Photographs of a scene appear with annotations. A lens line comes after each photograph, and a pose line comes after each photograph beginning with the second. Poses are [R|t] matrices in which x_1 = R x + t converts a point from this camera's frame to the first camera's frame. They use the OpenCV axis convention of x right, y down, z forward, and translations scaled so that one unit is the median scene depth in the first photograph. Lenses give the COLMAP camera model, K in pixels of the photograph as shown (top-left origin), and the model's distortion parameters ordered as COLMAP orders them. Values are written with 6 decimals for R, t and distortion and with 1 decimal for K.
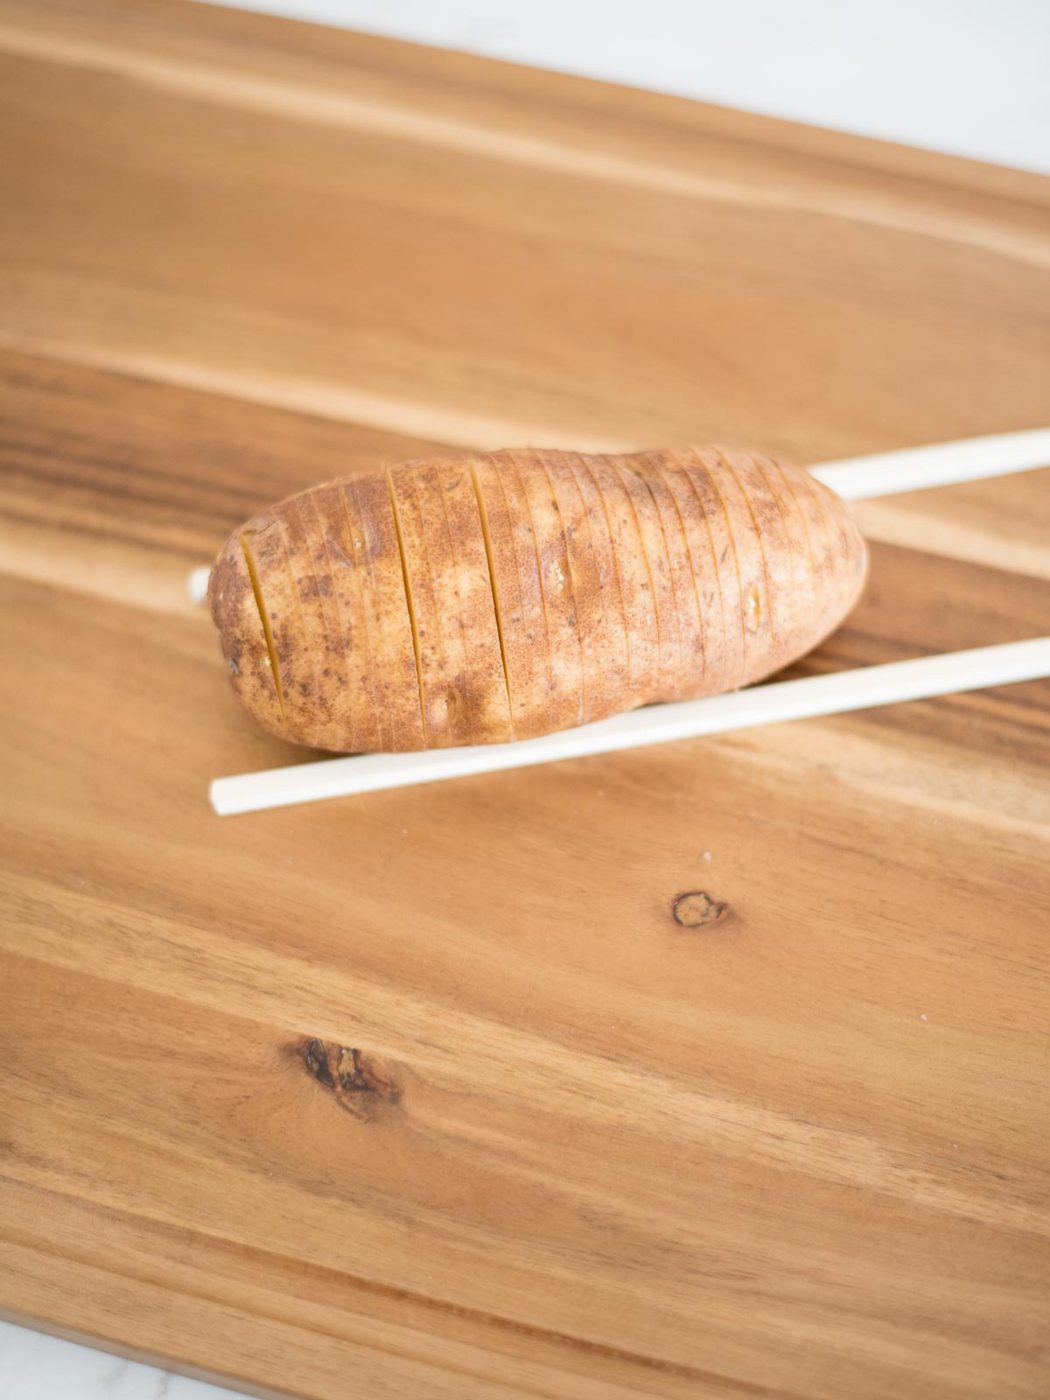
lens RADIAL K [[2453.7, 0, 525.0], [0, 2453.7, 700.0], [0, 0, 1]] dist [-0.202025, -0.058018]
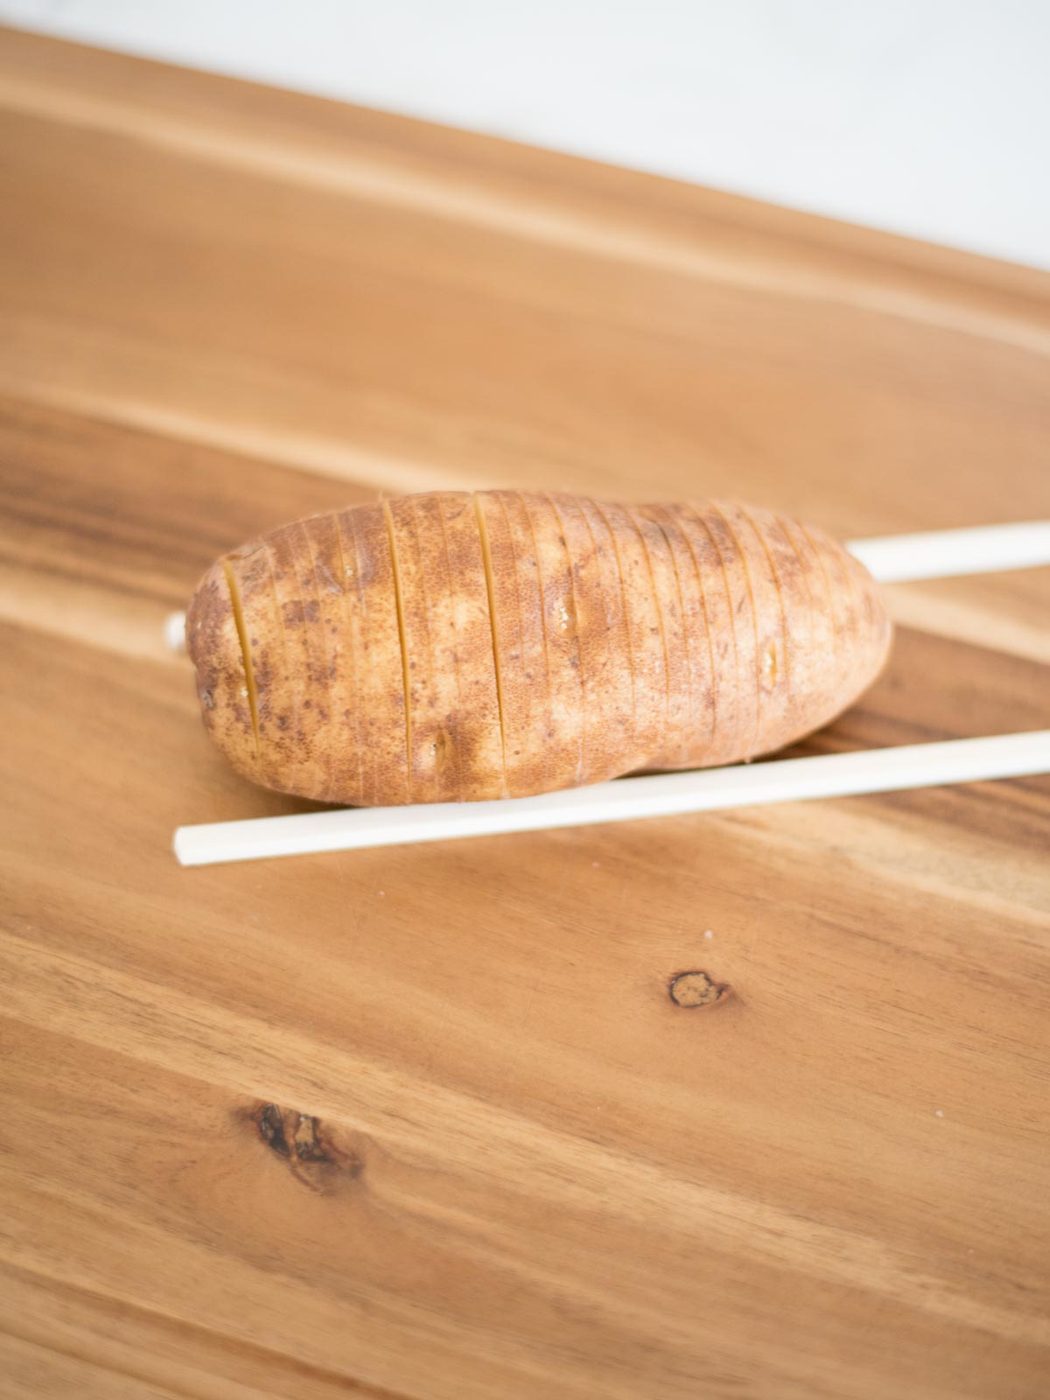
lens RADIAL K [[2453.7, 0, 525.0], [0, 2453.7, 700.0], [0, 0, 1]] dist [-0.202025, -0.058018]
pose [[0.998755, 0.049772, 0.003208, -0.001962], [-0.049022, 0.991491, -0.120594, 0.093598], [-0.009183, 0.120287, 0.992697, 0.079555]]
